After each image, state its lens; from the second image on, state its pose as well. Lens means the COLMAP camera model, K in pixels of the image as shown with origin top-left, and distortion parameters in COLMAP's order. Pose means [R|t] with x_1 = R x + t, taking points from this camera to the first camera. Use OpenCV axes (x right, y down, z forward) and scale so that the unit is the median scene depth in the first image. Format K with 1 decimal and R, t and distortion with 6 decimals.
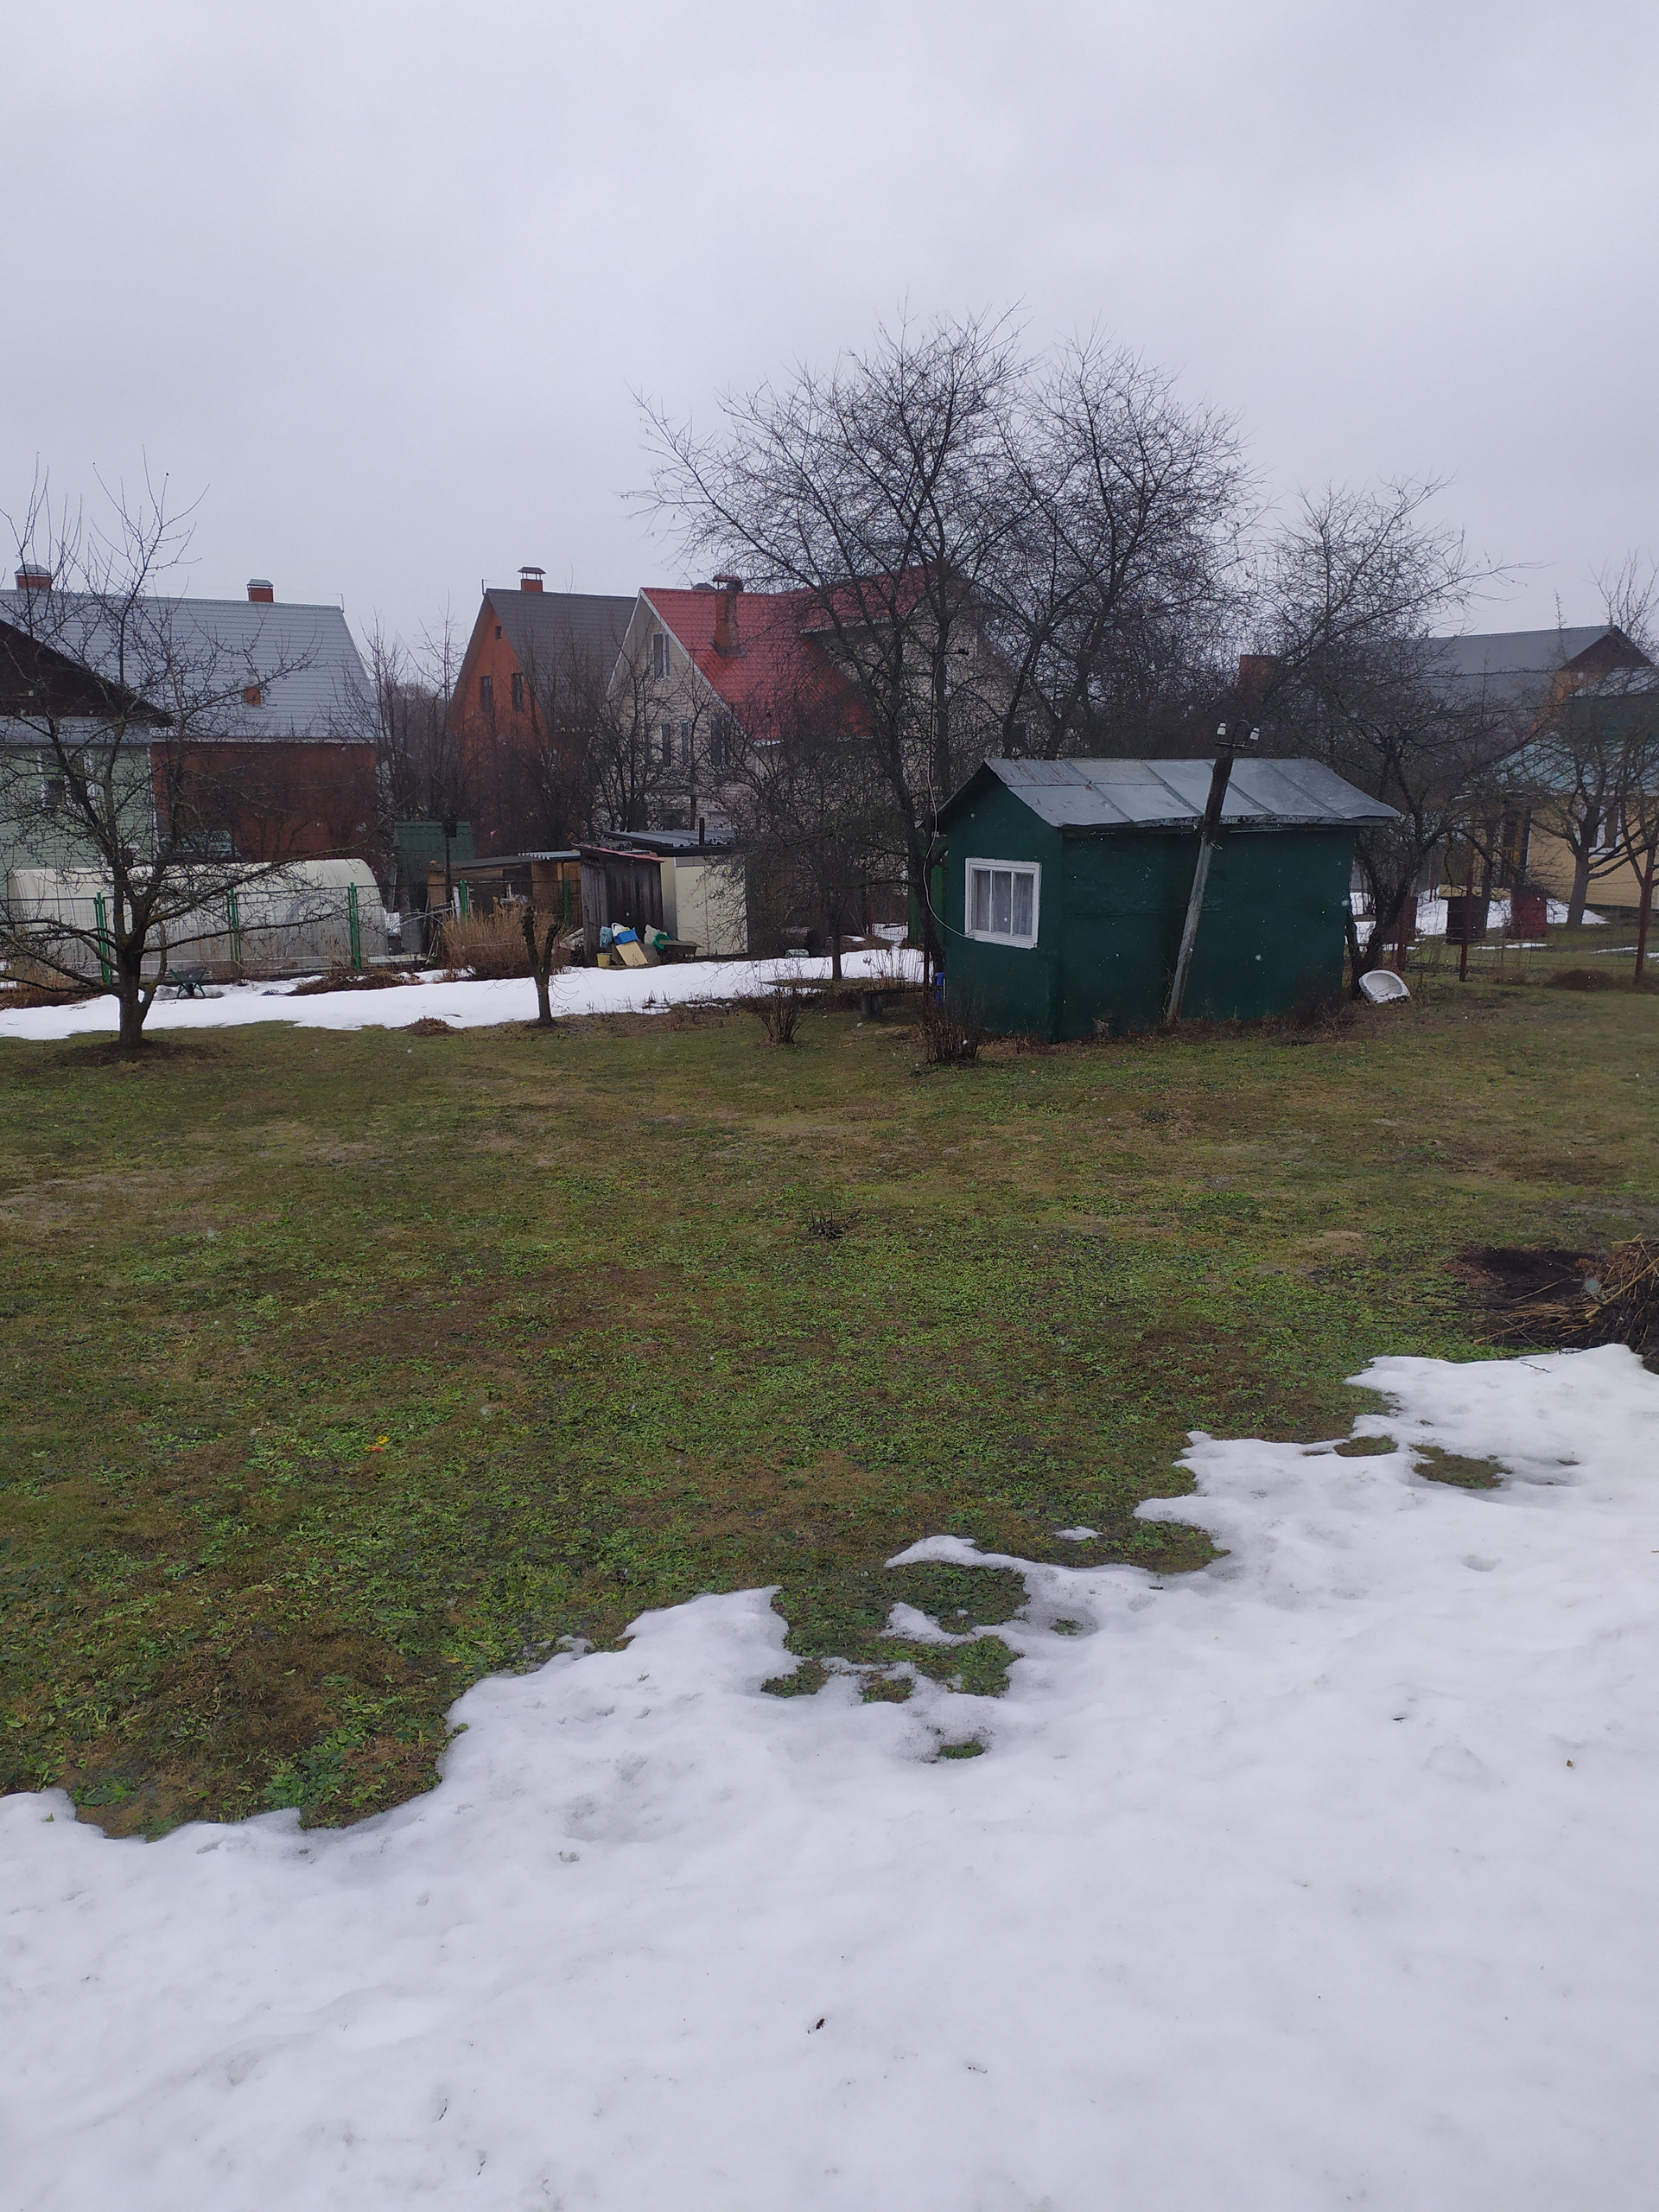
lens RADIAL K [[1974.0, 0, 825.6], [0, 1974.0, 1105.7], [0, 0, 1]] dist [-0.001070, -0.000336]
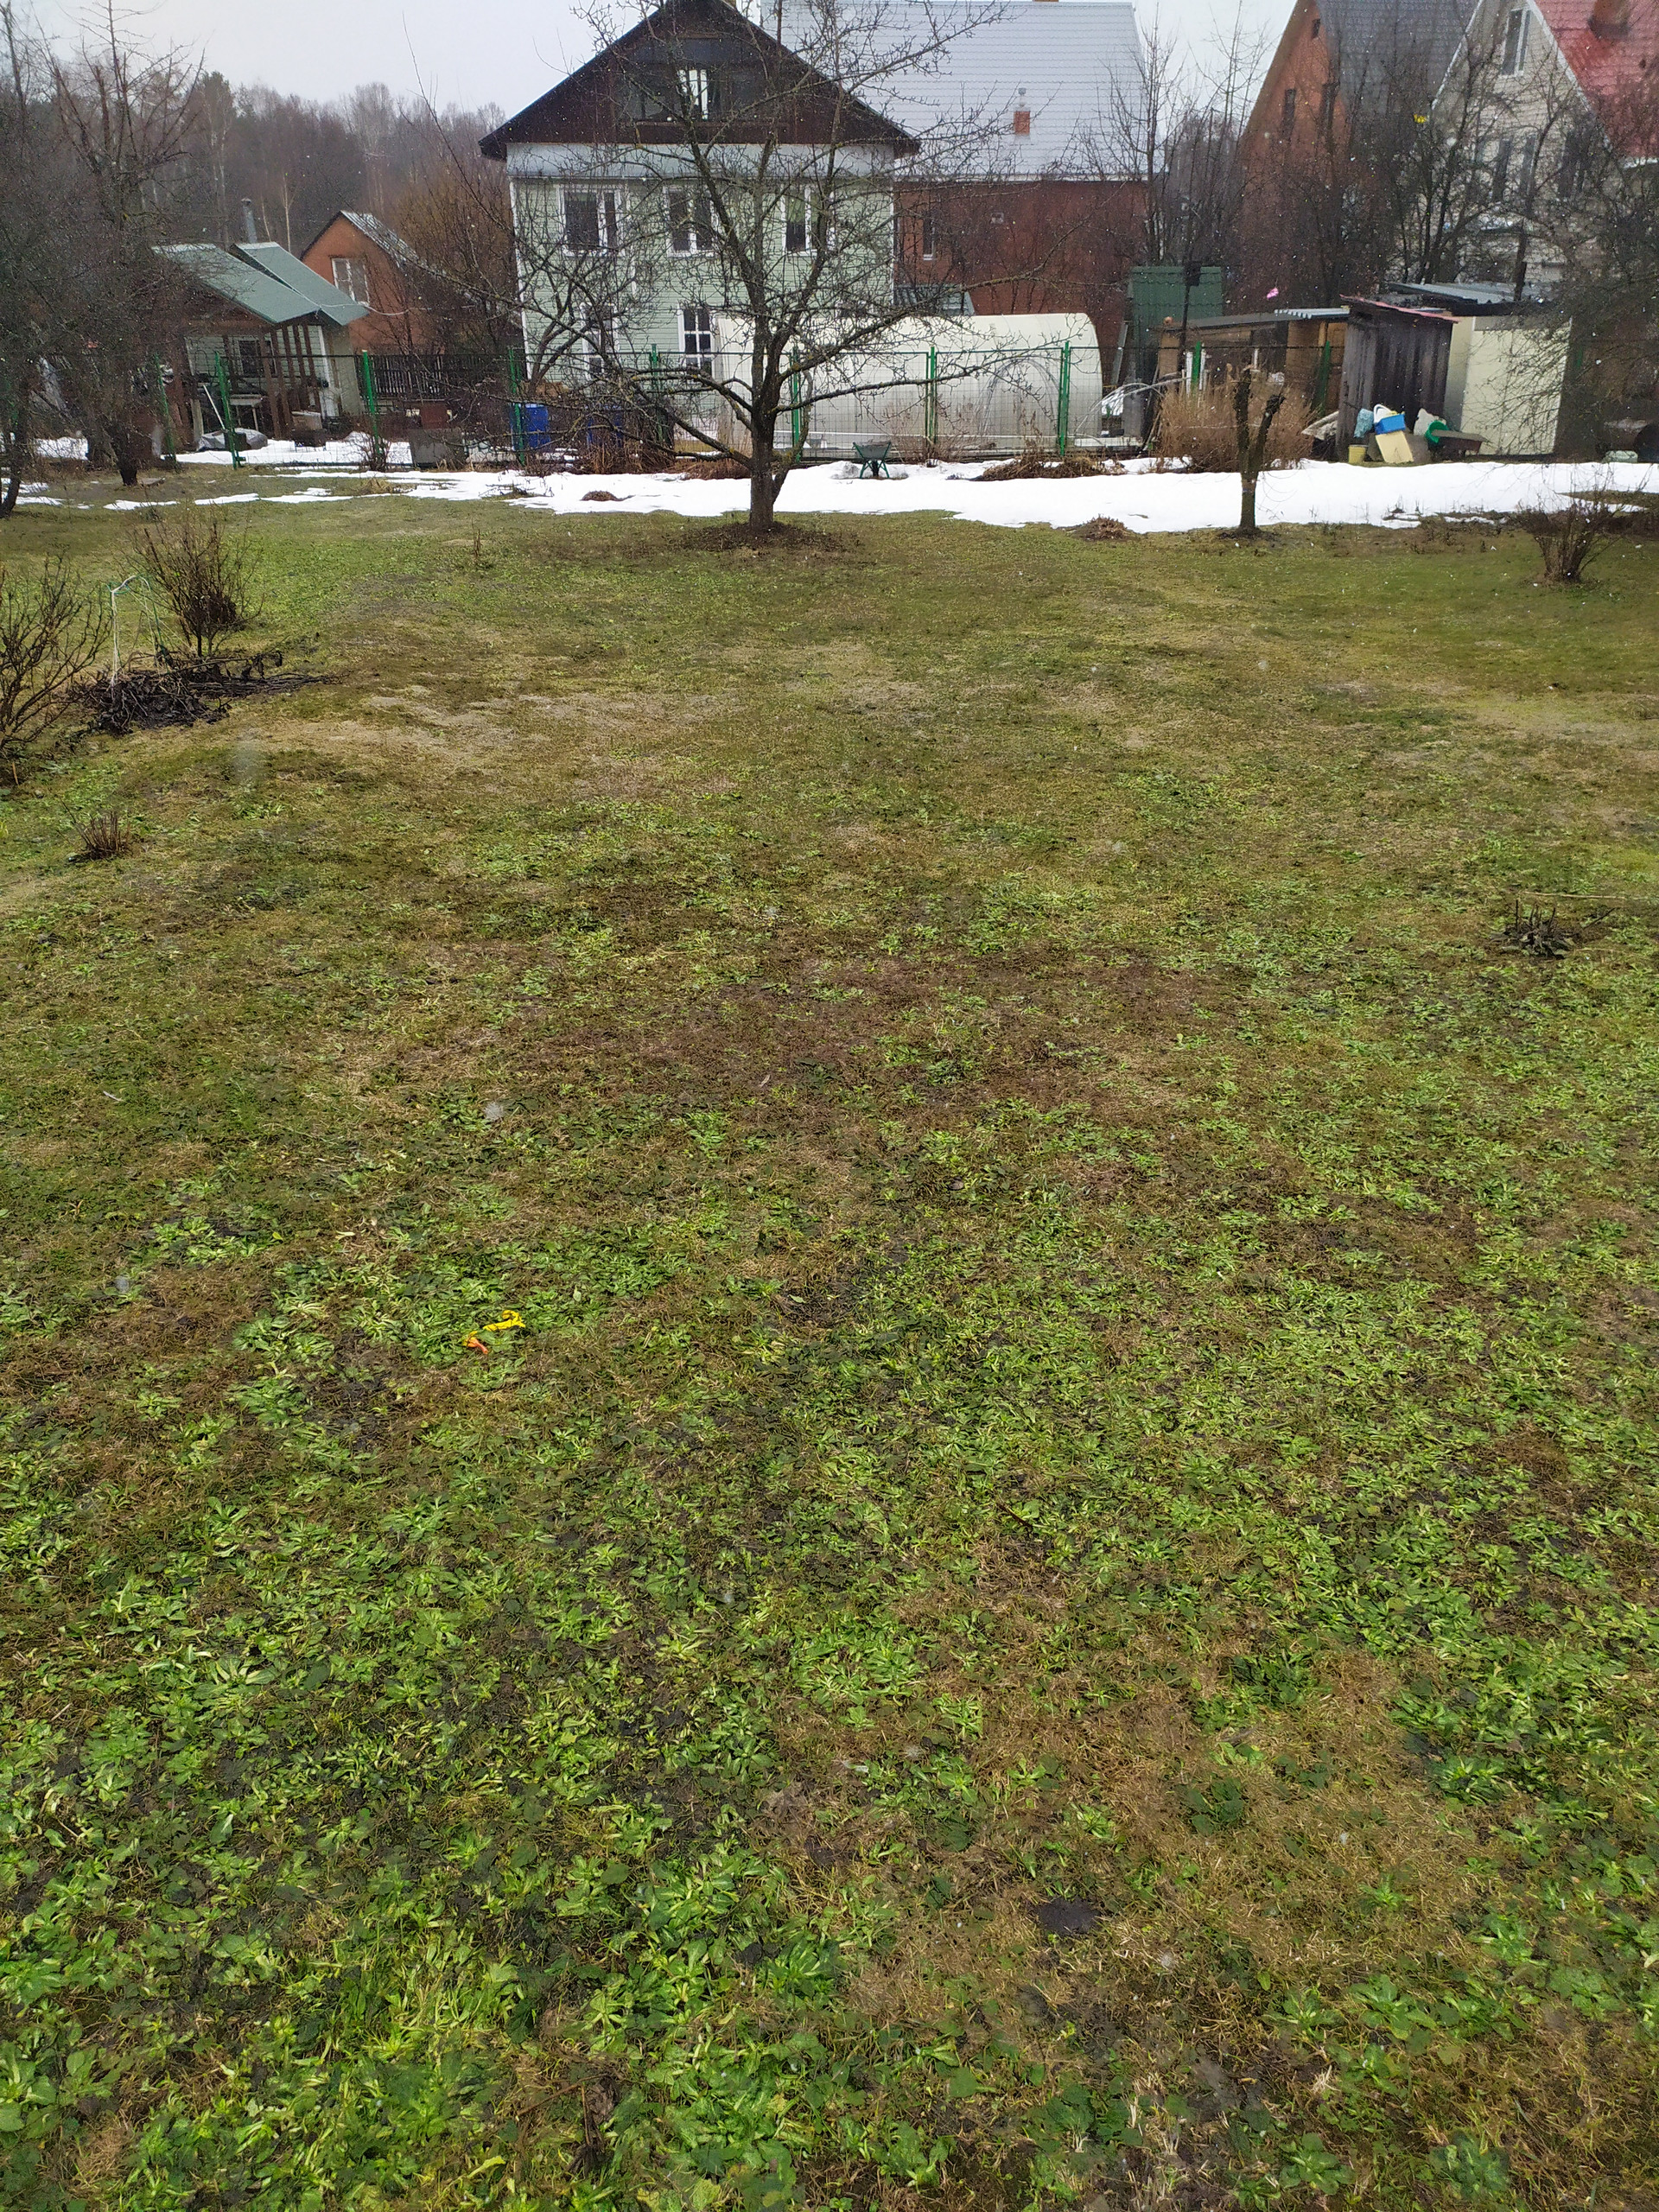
lens RADIAL K [[1728.5, 0, 820.3], [0, 1728.5, 1072.5], [0, 0, 1]] dist [0.092809, -0.104885]
pose [[0.907255, 0.184635, -0.377886, 0.006295], [-0.081259, 0.958509, 0.273235, -0.012381], [0.412656, -0.217187, 0.884616, 0.270641]]
